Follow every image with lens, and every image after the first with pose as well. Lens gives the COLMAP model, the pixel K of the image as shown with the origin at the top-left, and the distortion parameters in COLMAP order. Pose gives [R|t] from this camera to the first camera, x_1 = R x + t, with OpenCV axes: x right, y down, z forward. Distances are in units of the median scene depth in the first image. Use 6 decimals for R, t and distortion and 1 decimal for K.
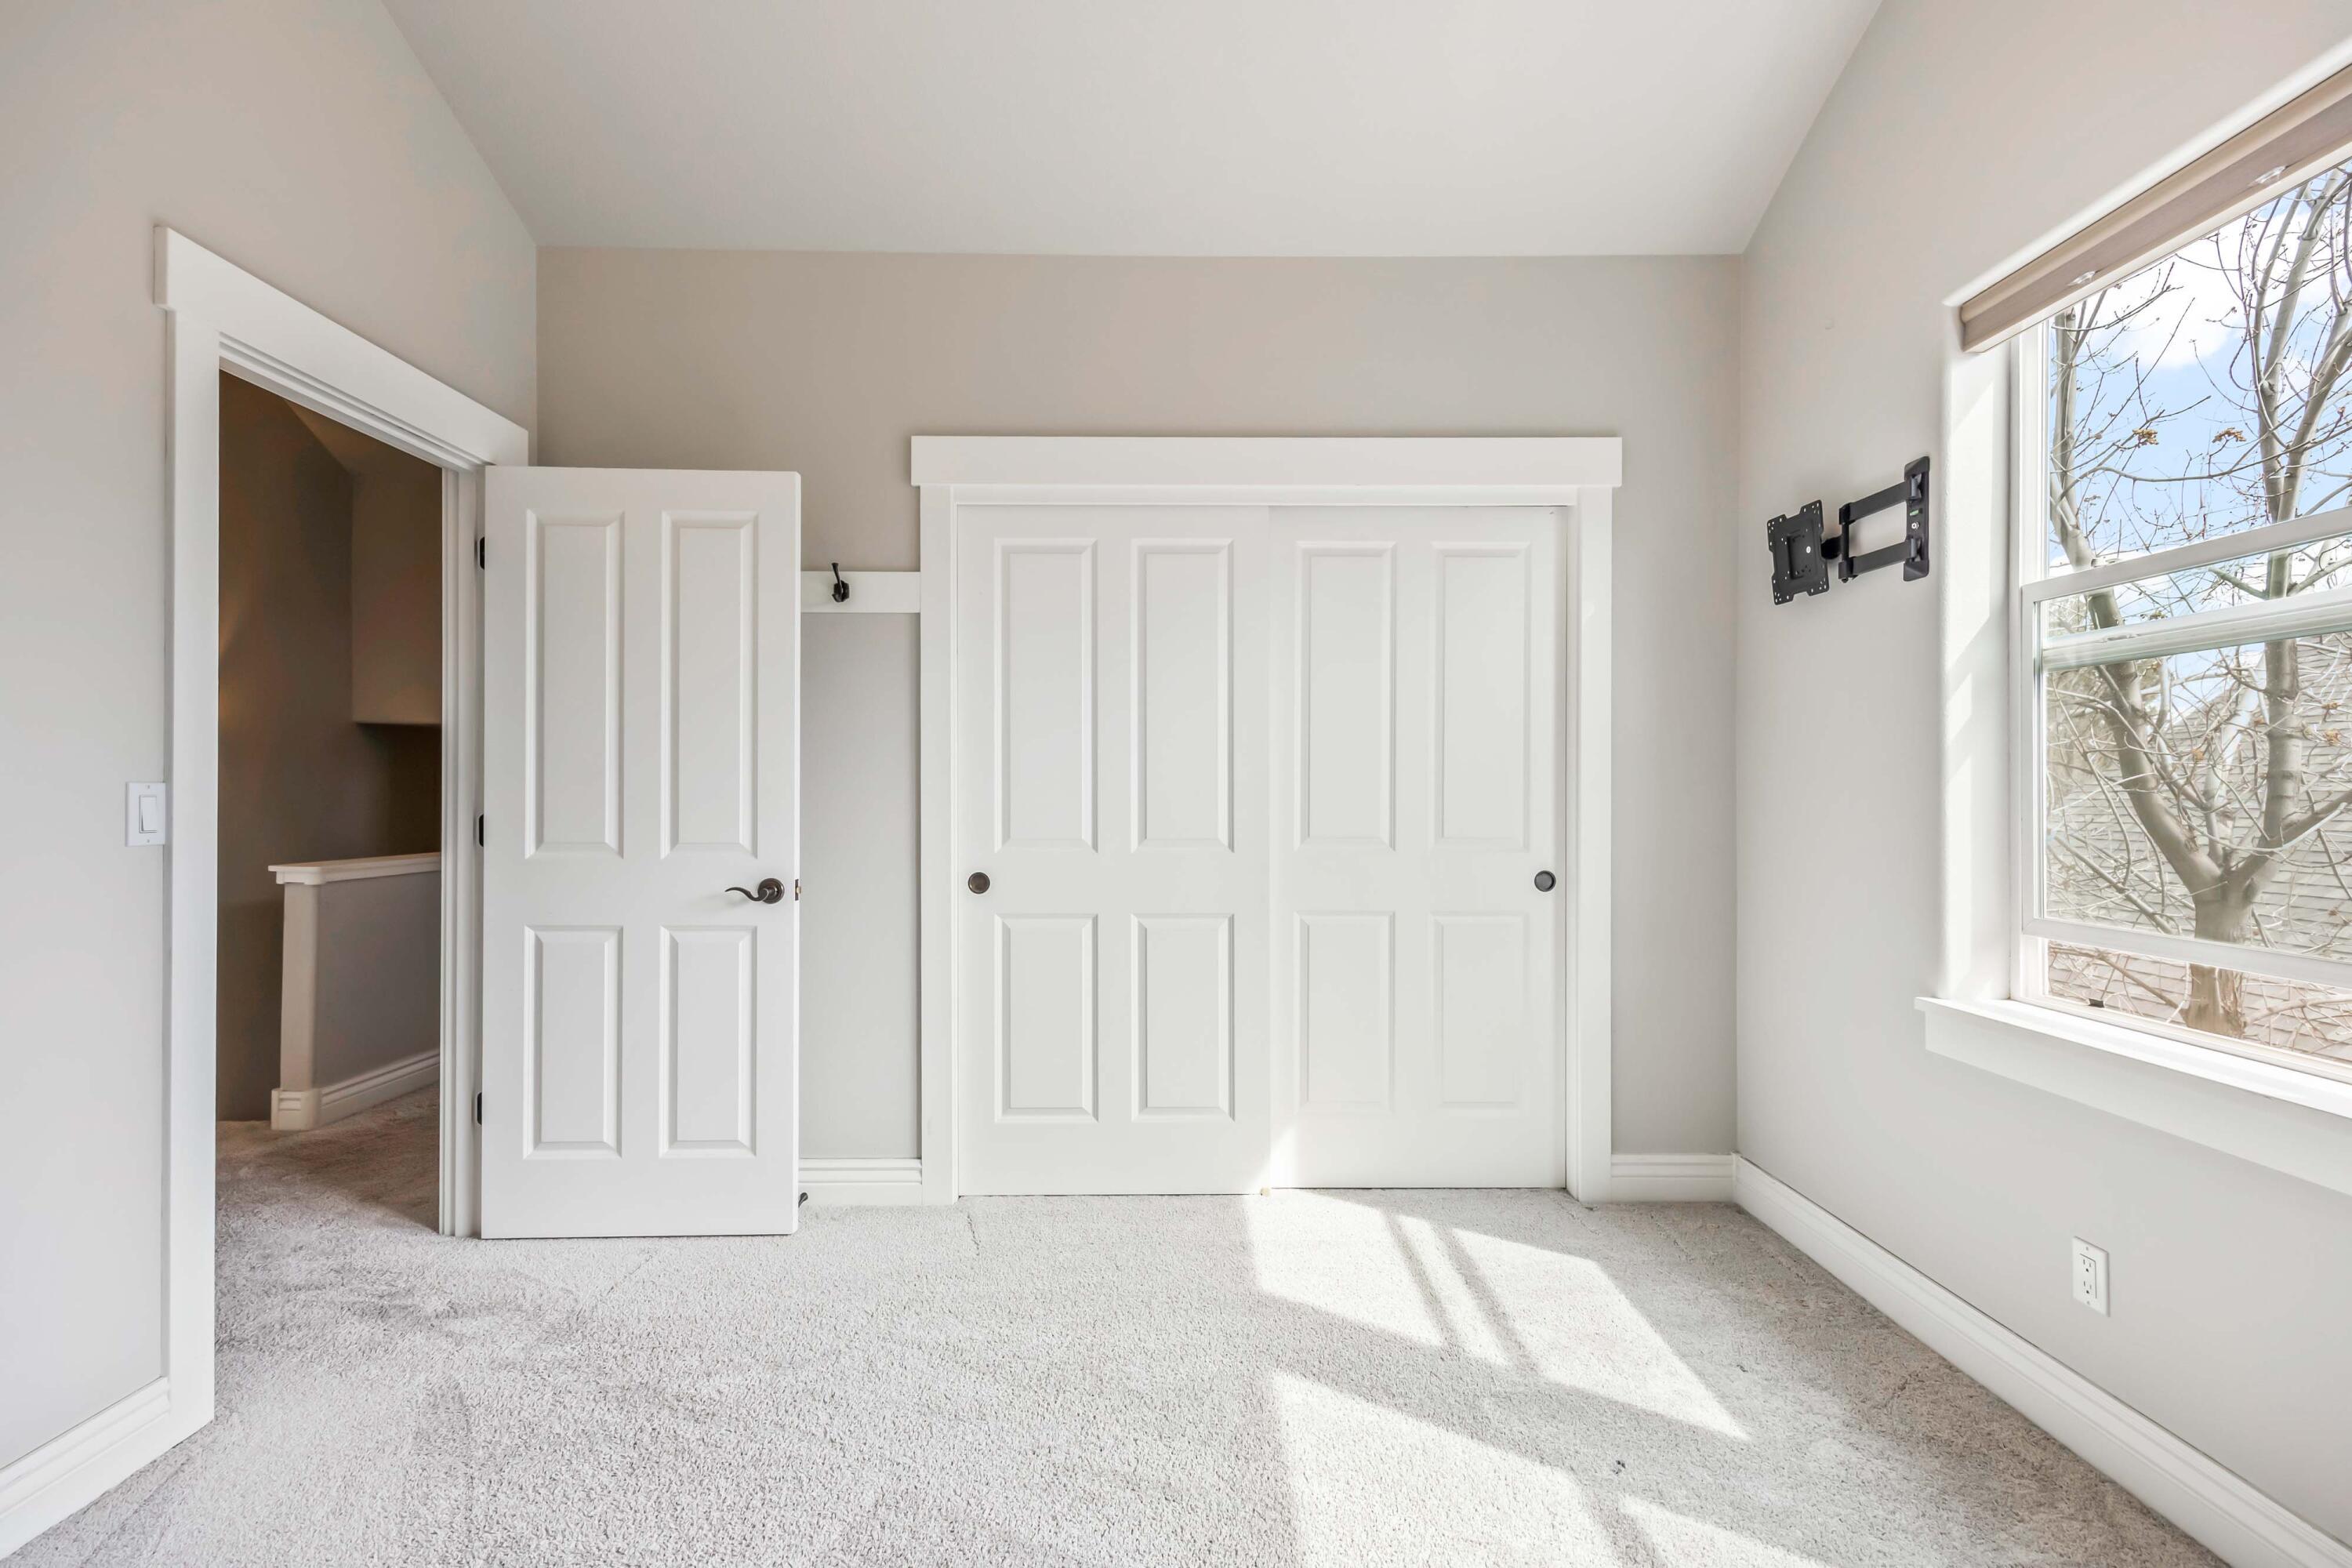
lens RADIAL K [[1077.7, 0, 1176.0], [0, 1077.7, 784.0], [0, 0, 1]] dist [0.015921, -0.000362]
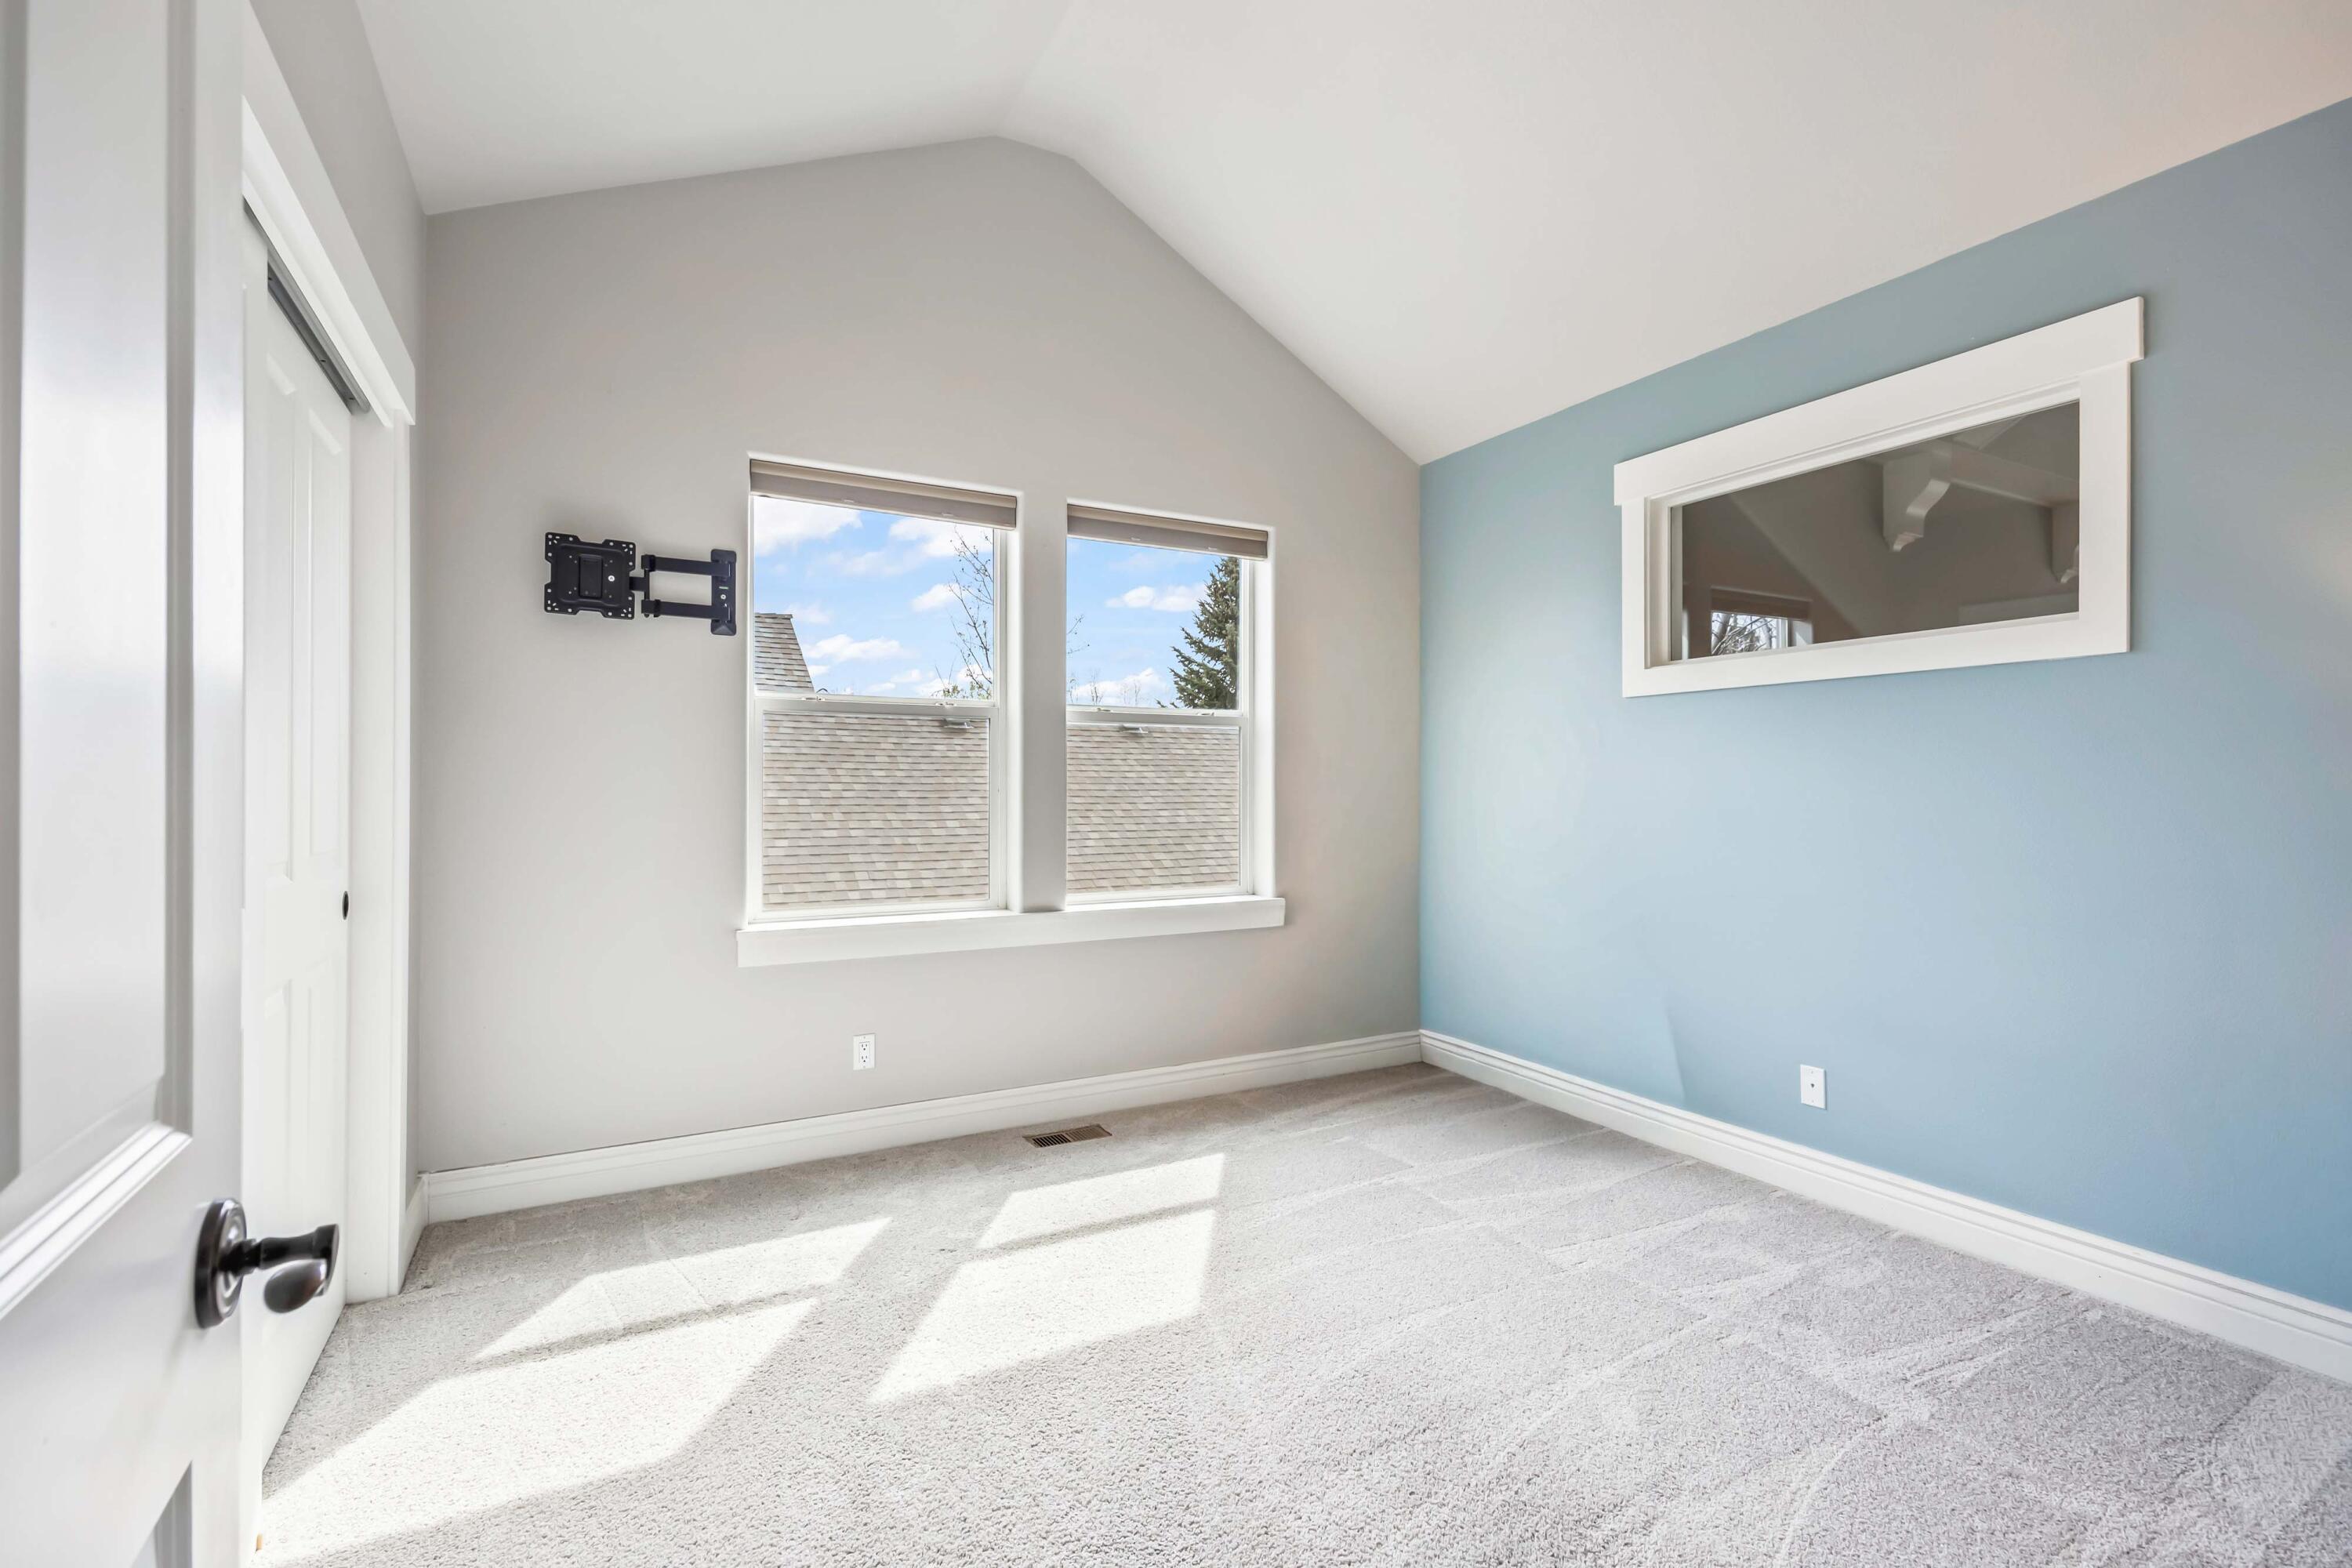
lens RADIAL K [[1077.7, 0, 1176.0], [0, 1077.7, 784.0], [0, 0, 1]] dist [0.015921, -0.000362]
pose [[-0.486163, 0.004974, 0.873854, -0.756501], [-0.009942, 0.999888, -0.011222, 0.011779], [-0.873812, -0.014144, -0.486058, 1.077415]]
